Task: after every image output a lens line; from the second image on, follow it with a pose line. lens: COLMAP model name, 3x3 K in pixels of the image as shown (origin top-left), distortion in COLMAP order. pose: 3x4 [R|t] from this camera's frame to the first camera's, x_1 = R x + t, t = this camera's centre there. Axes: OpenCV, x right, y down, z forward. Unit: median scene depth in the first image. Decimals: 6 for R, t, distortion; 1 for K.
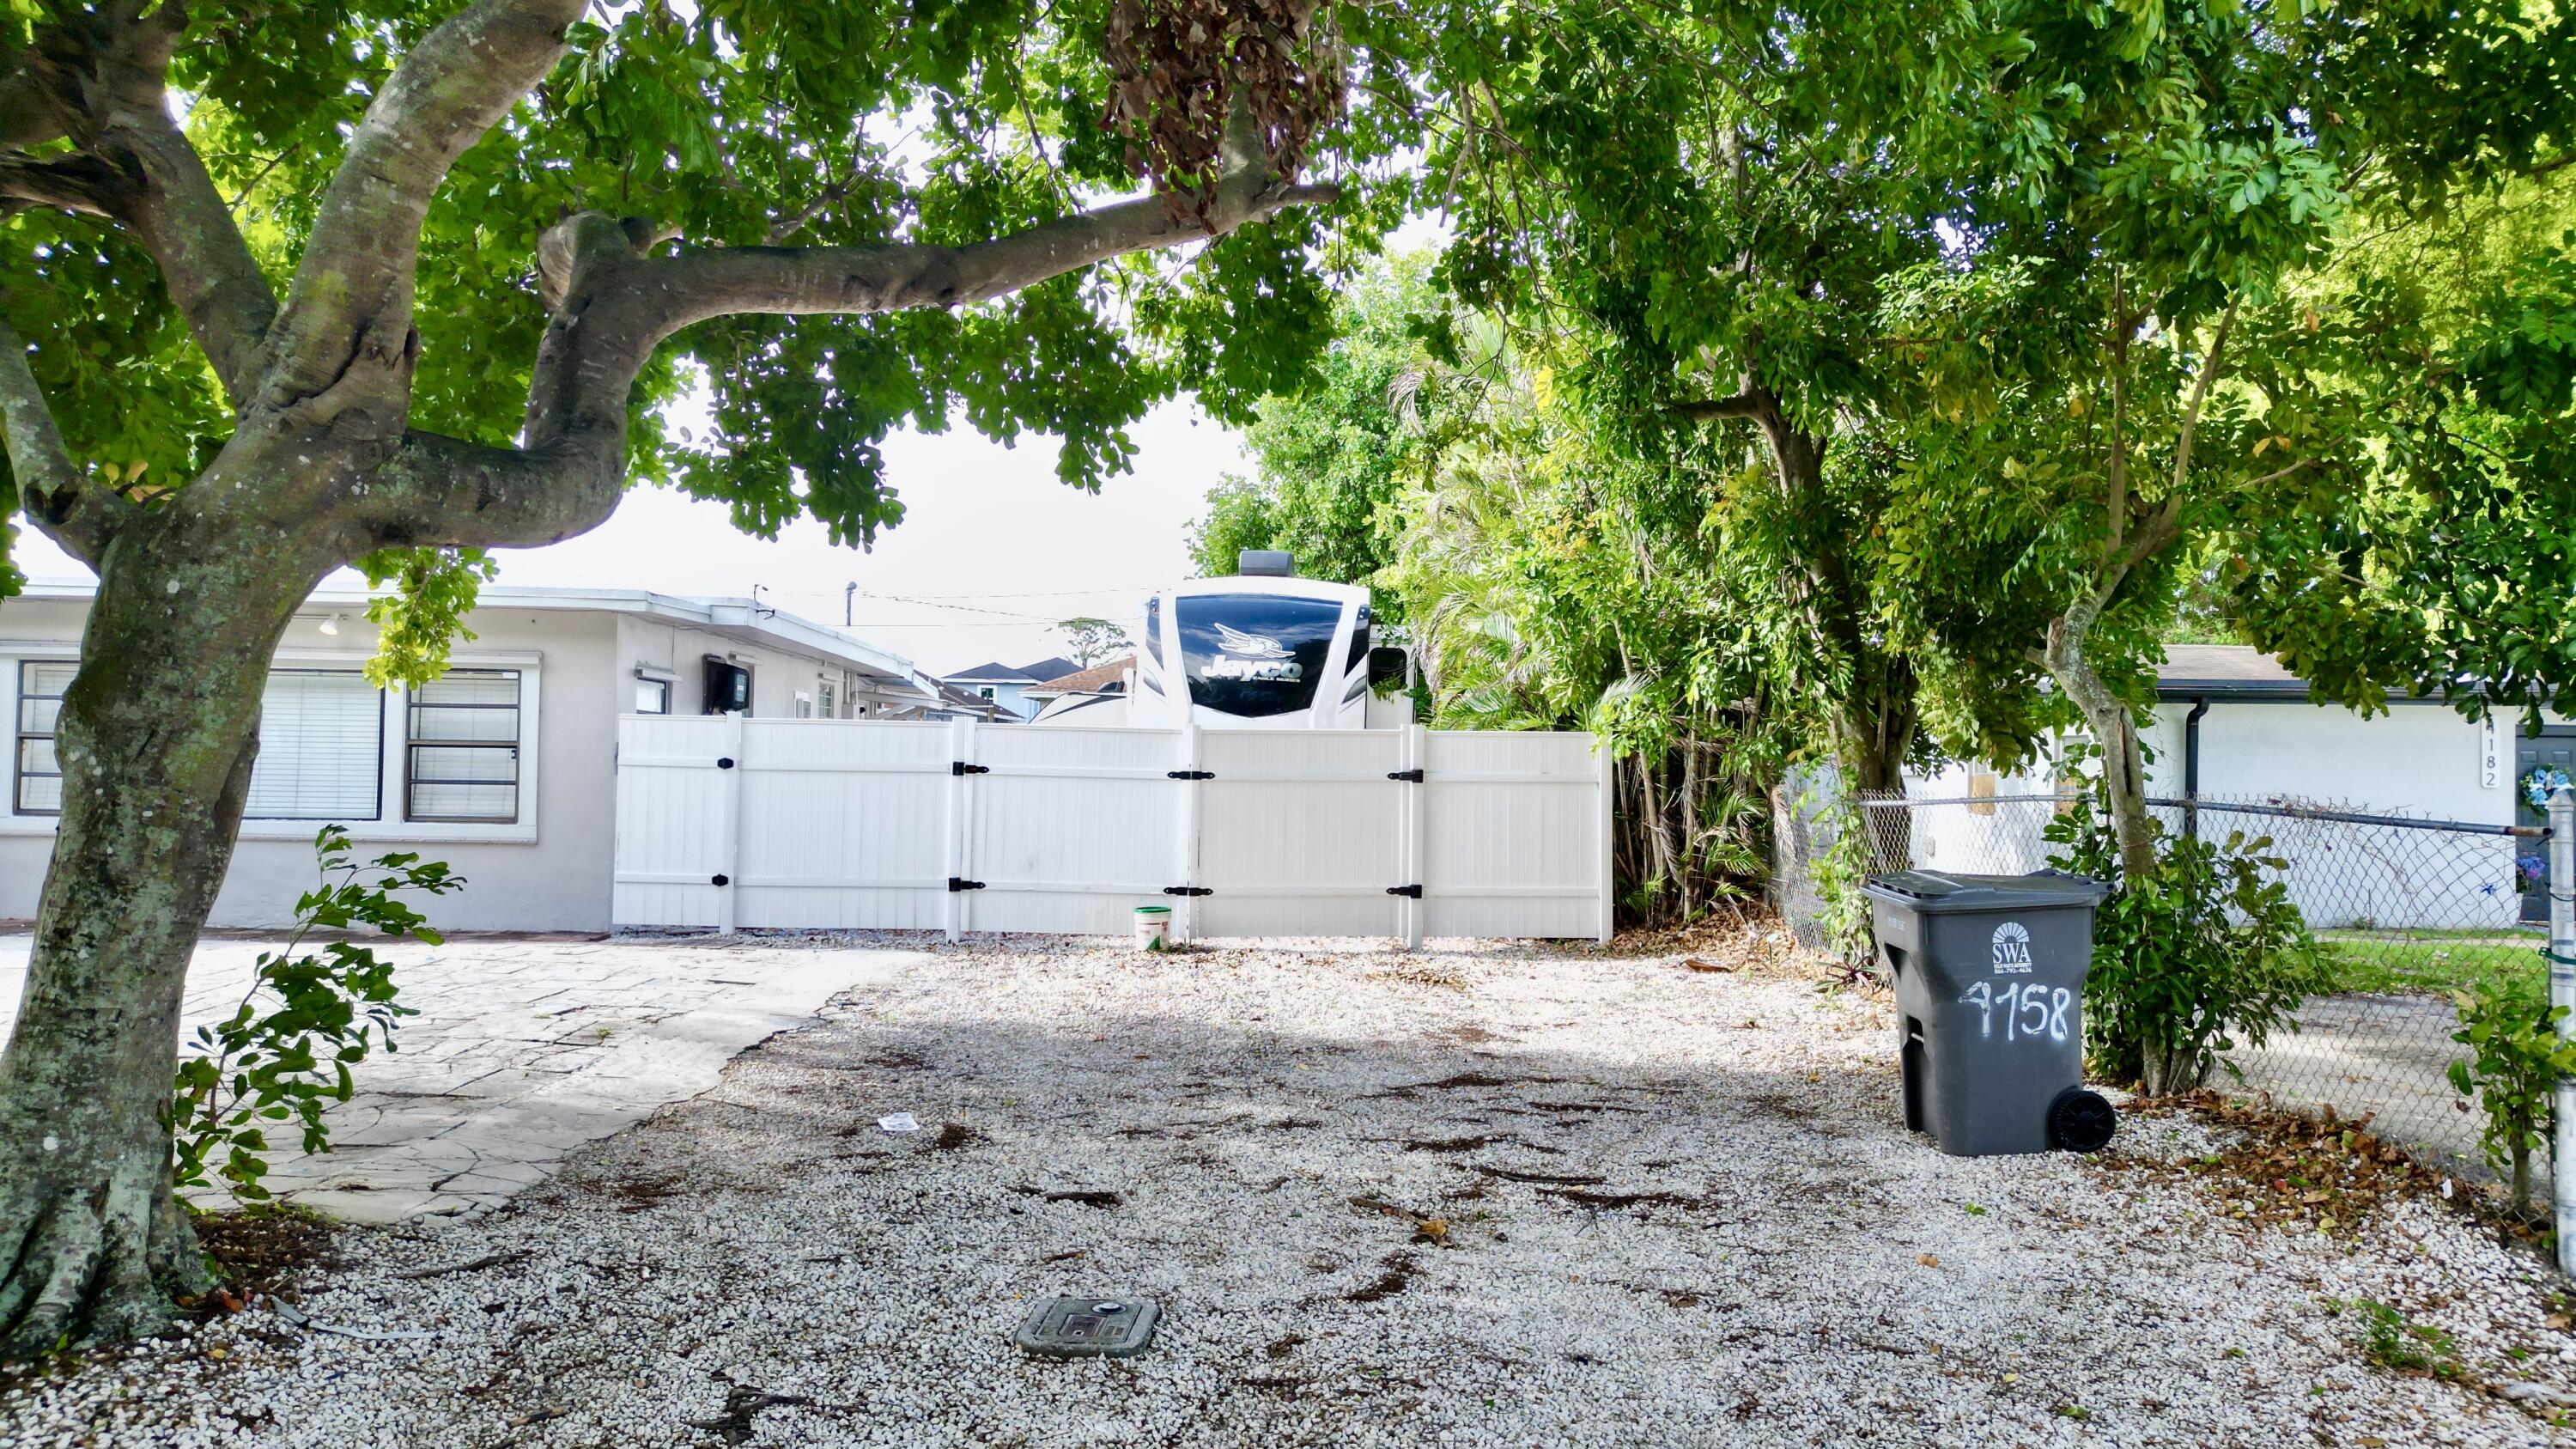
lens RADIAL K [[1820.1, 0, 1288.0], [0, 1820.1, 724.5], [0, 0, 1]] dist [0.089292, -0.059220]
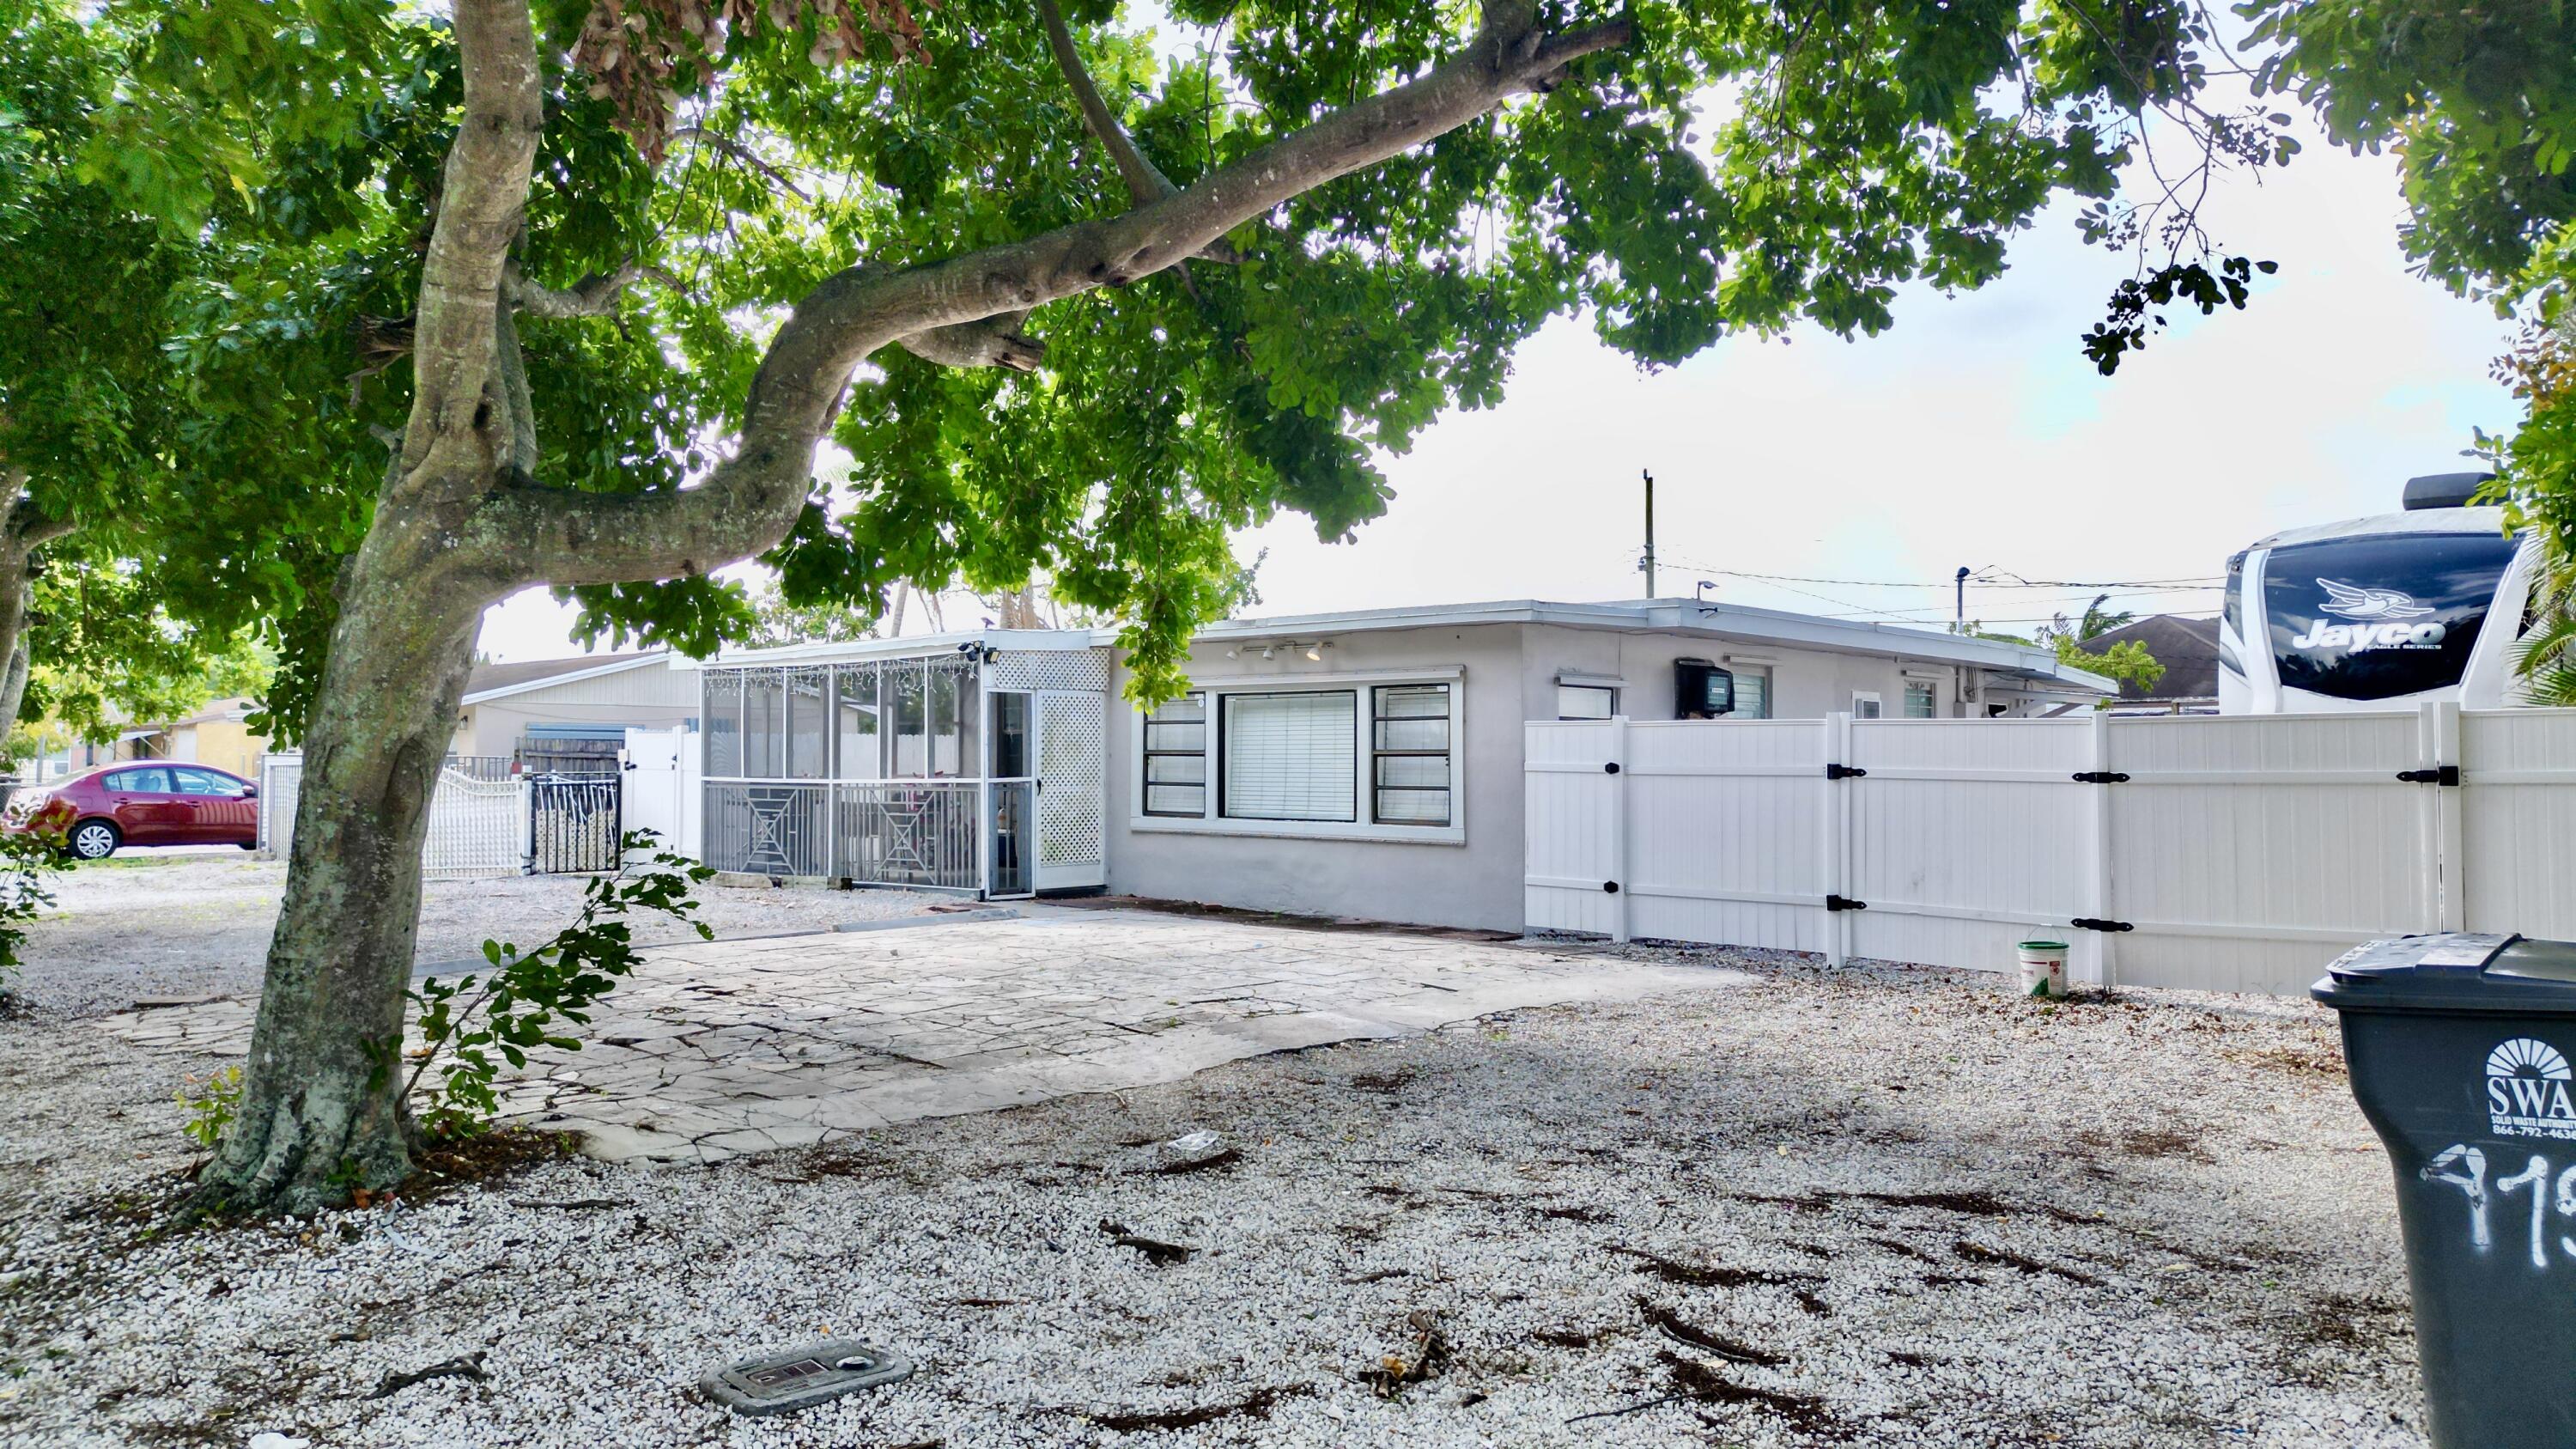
lens RADIAL K [[1820.1, 0, 1288.0], [0, 1820.1, 724.5], [0, 0, 1]] dist [0.089292, -0.059220]
pose [[0.709300, -0.029445, -0.704291, 0.259193], [0.025779, 0.999542, -0.015826, 0.008691], [0.704435, -0.006930, 0.709735, 0.187484]]
